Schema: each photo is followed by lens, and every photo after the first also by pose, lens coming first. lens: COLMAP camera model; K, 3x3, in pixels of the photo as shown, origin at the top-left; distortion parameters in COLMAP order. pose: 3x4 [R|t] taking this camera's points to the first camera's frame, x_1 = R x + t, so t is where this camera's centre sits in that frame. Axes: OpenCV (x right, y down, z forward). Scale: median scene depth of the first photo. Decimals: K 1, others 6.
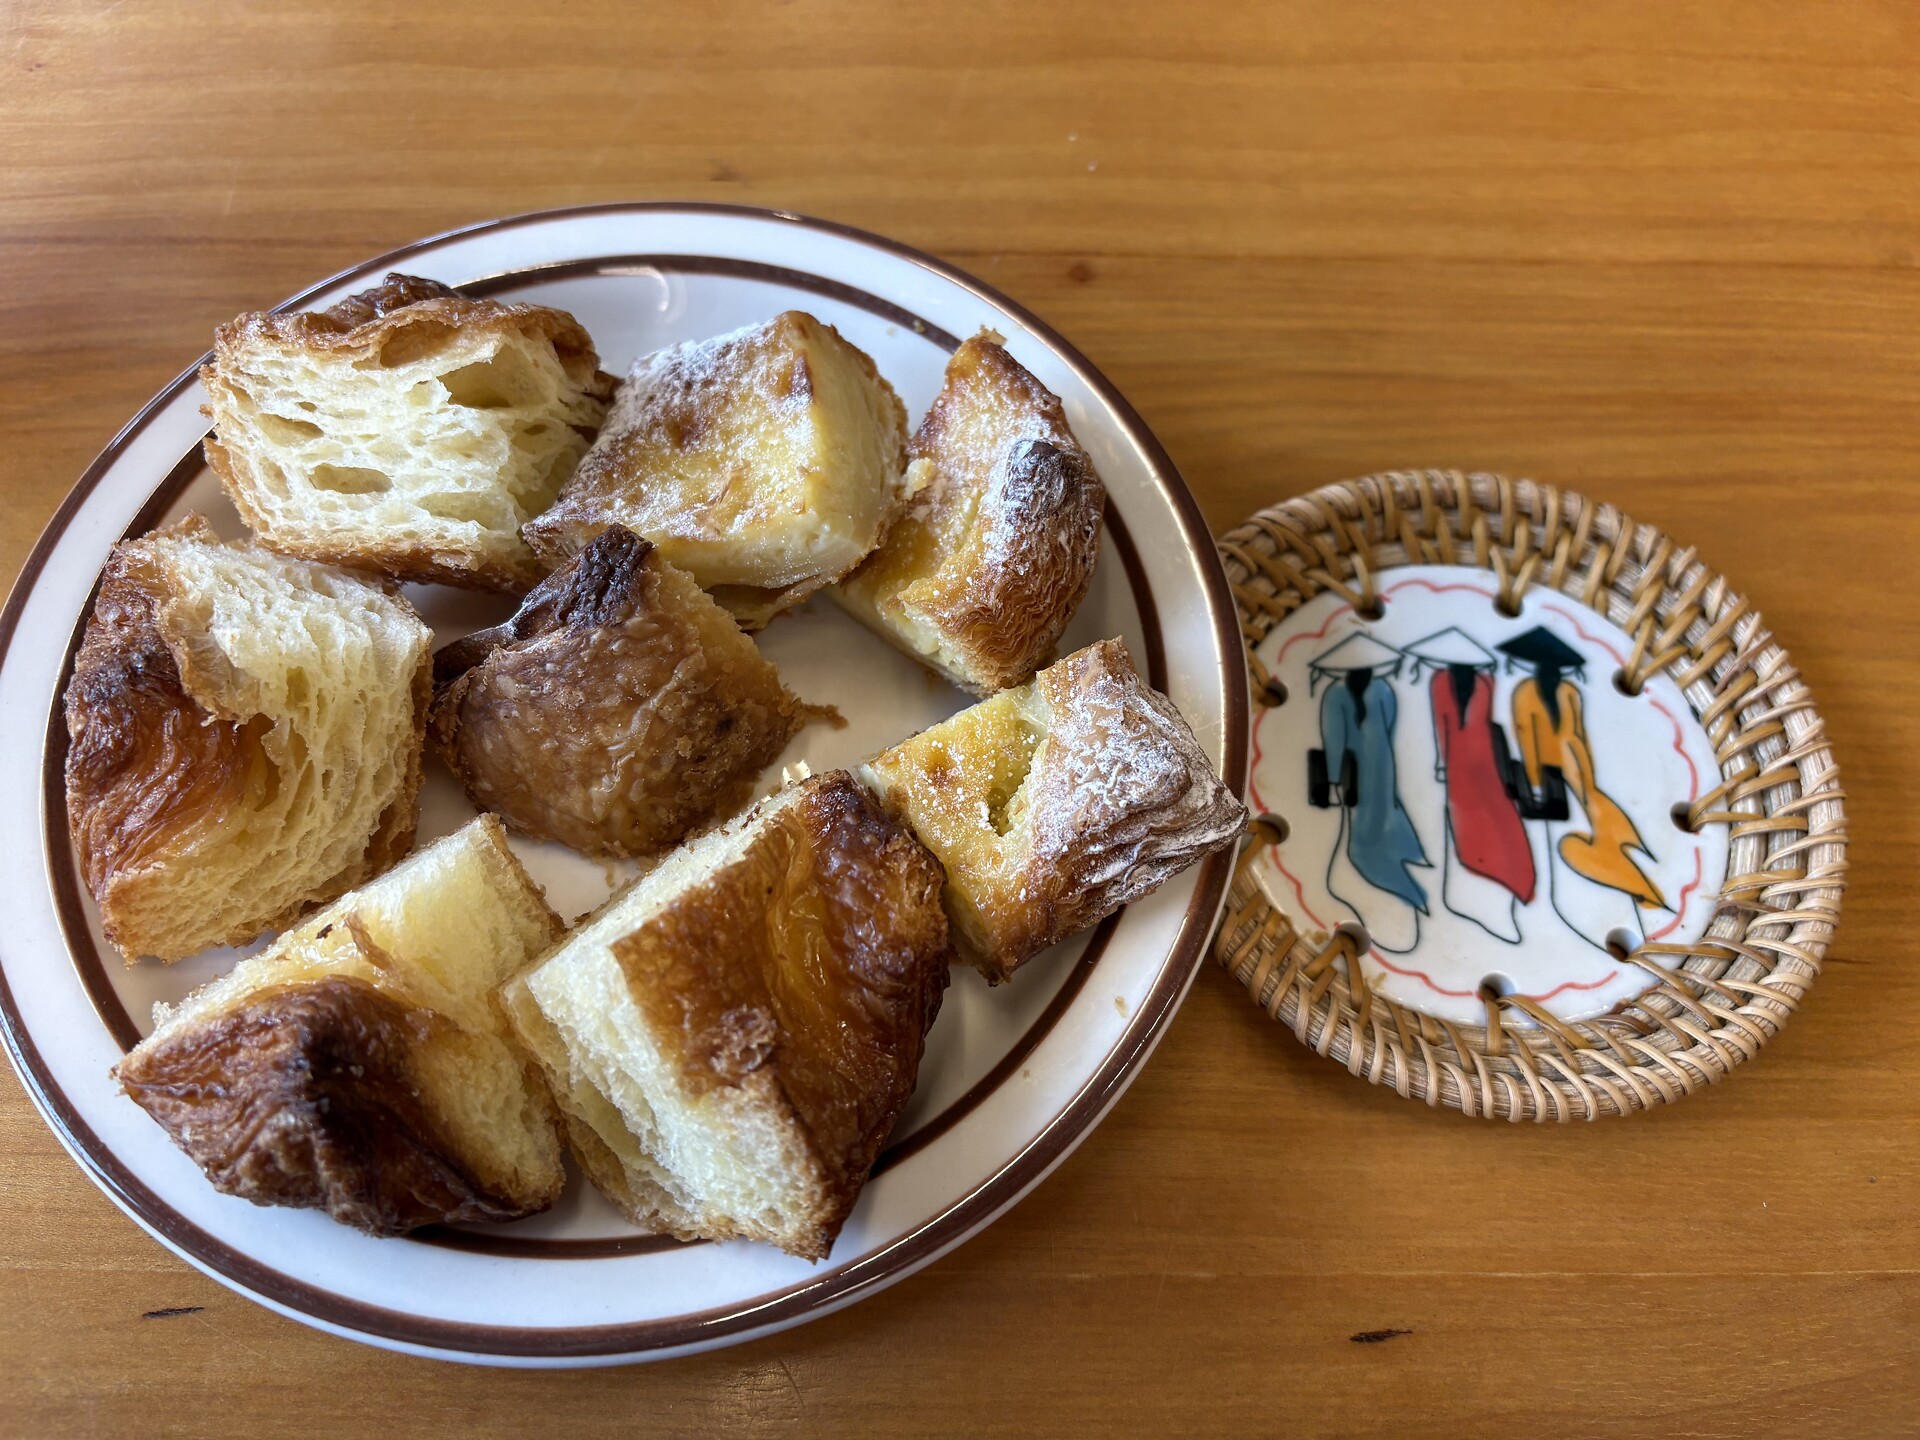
lens RADIAL K [[1515.7, 0, 960.0], [0, 1515.7, 720.0], [0, 0, 1]] dist [0.004669, -0.041917]
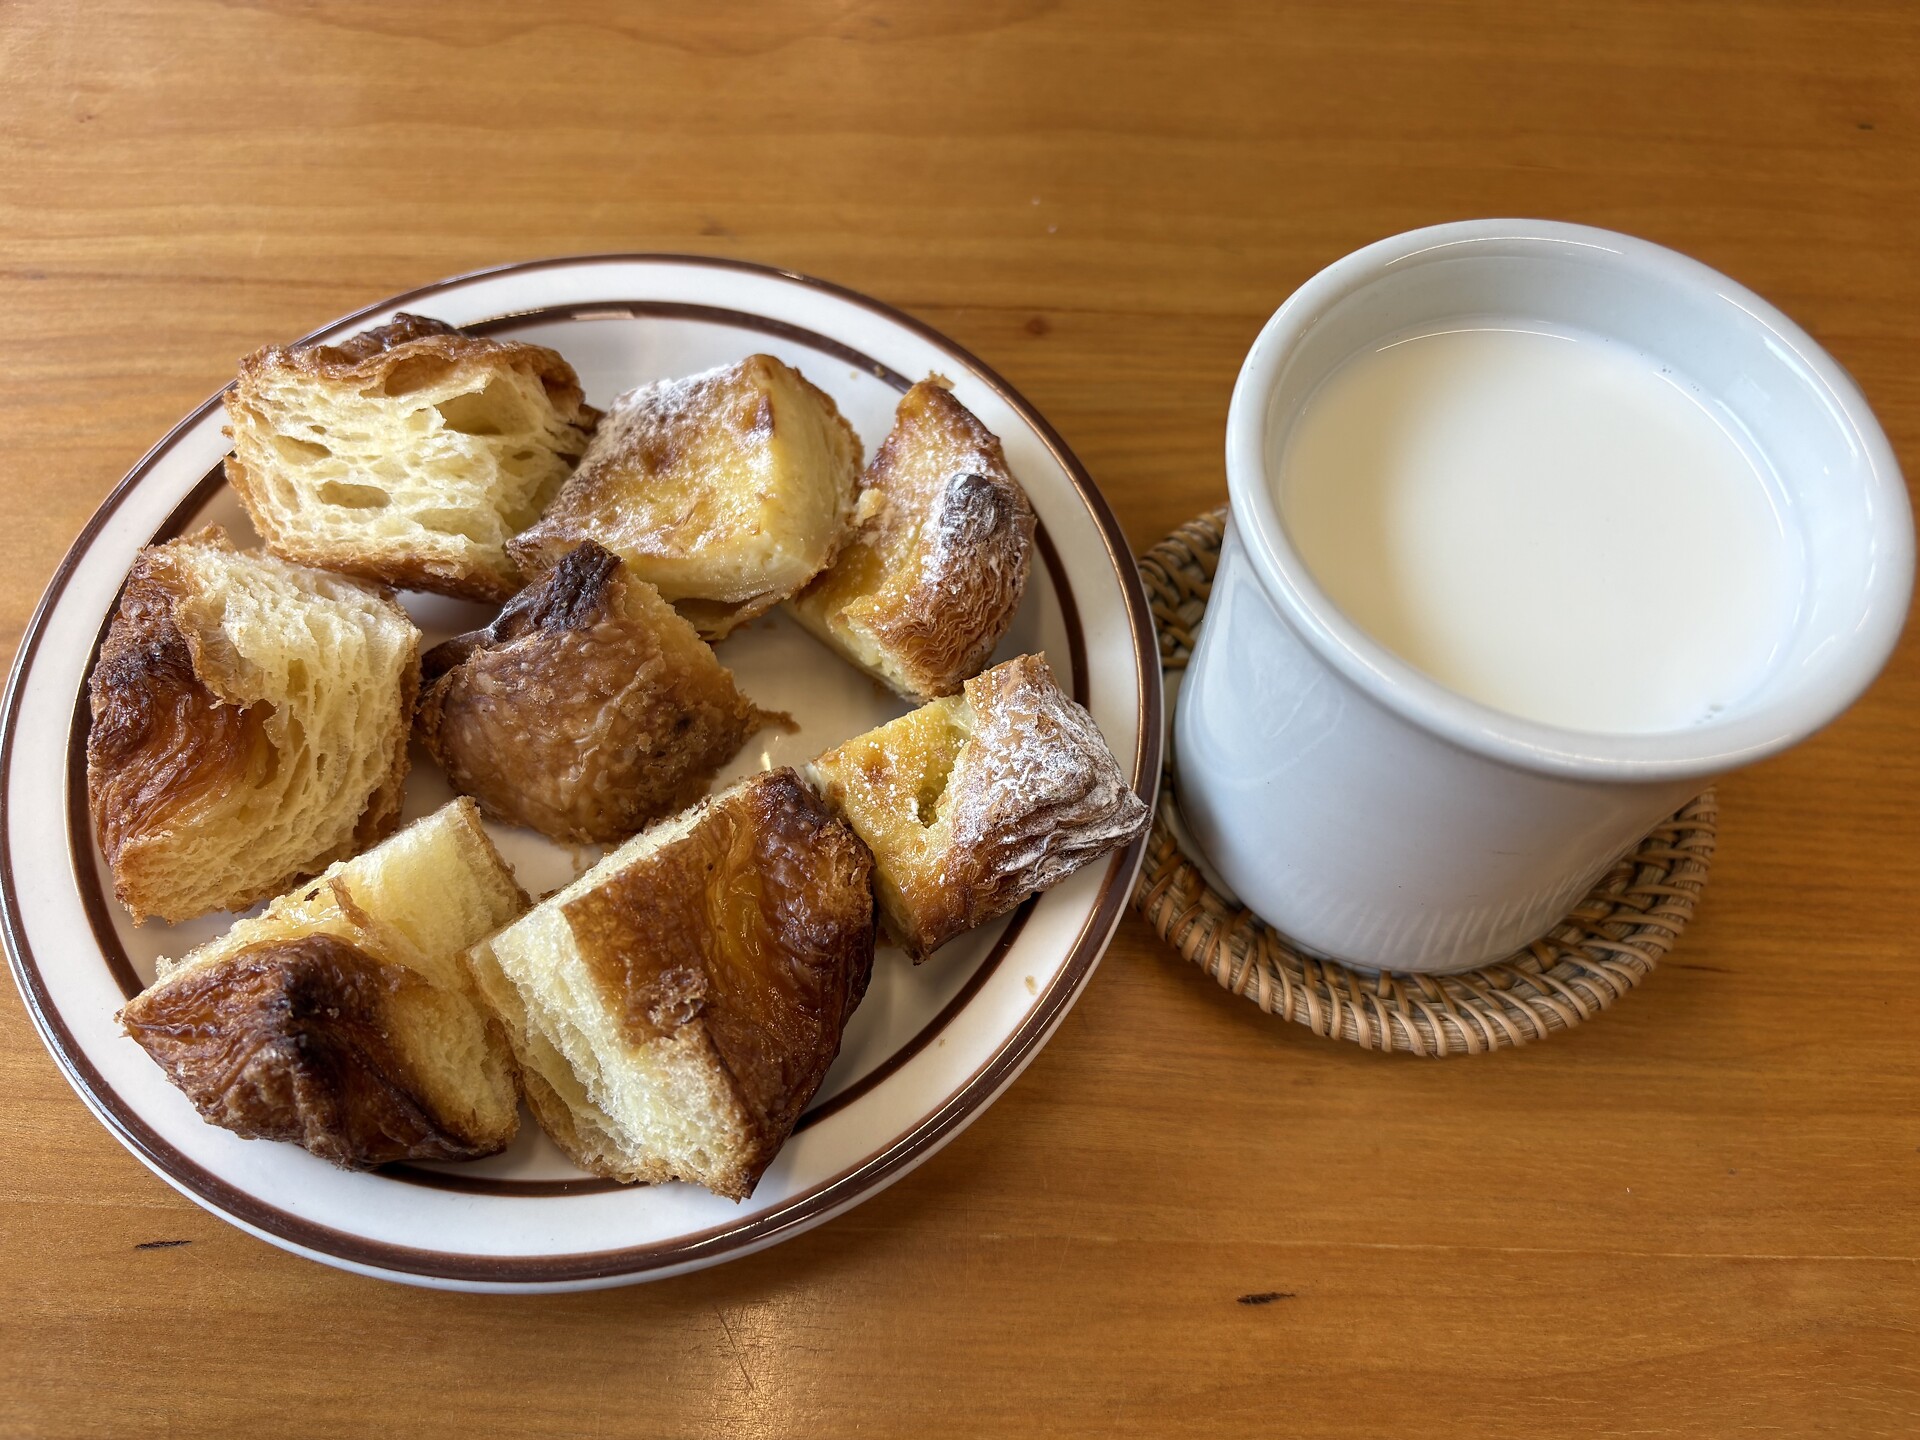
lens RADIAL K [[1515.7, 0, 960.0], [0, 1515.7, 720.0], [0, 0, 1]] dist [0.004669, -0.041917]
pose [[0.999642, 0.023435, -0.012903, 0.062476], [-0.023865, 0.999127, -0.034278, 0.034367], [0.012089, 0.034574, 0.999329, -0.102805]]
